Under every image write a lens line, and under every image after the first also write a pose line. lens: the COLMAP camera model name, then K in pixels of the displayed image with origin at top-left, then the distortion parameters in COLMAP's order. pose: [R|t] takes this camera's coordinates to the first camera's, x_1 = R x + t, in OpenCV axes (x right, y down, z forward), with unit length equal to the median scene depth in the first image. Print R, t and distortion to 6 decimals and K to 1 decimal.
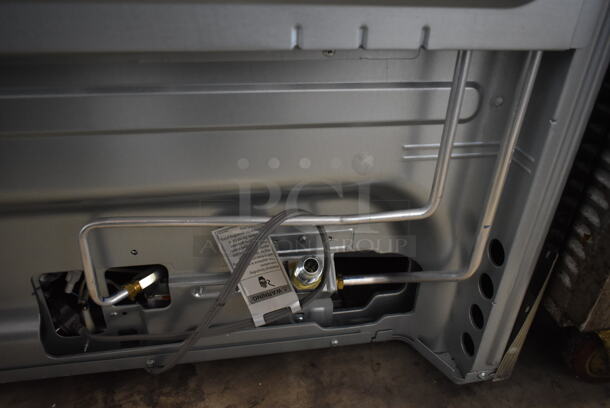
lens RADIAL K [[460.1, 0, 304.3], [0, 460.1, 199.9], [0, 0, 1]] dist [-0.011344, -0.006314]
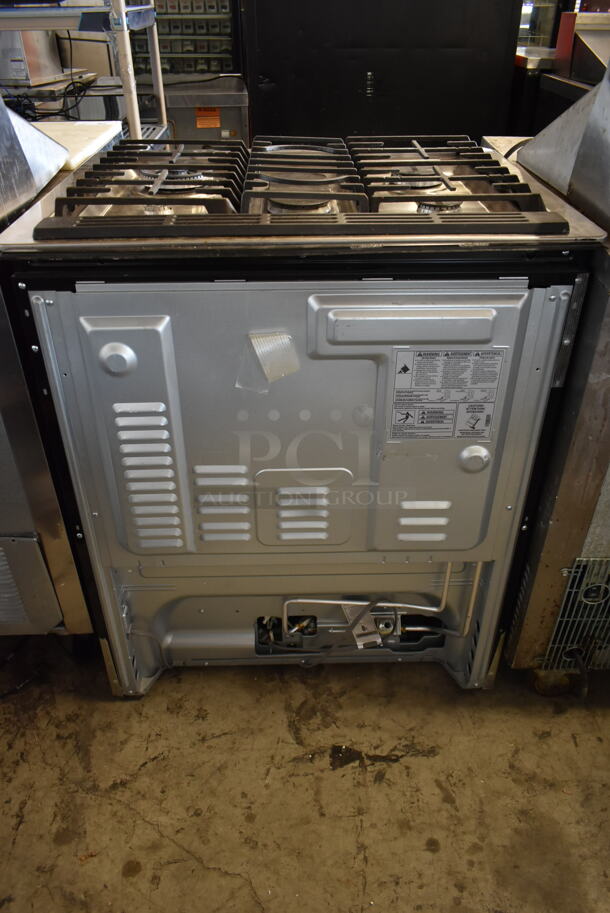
lens RADIAL K [[688.7, 0, 302.7], [0, 688.7, 461.6], [0, 0, 1]] dist [-0.011344, -0.006314]
pose [[0.988632, 0.054379, -0.140181, 0.027295], [-0.047262, 0.997443, 0.053613, -0.651061], [0.142737, -0.046378, 0.988673, -1.851947]]
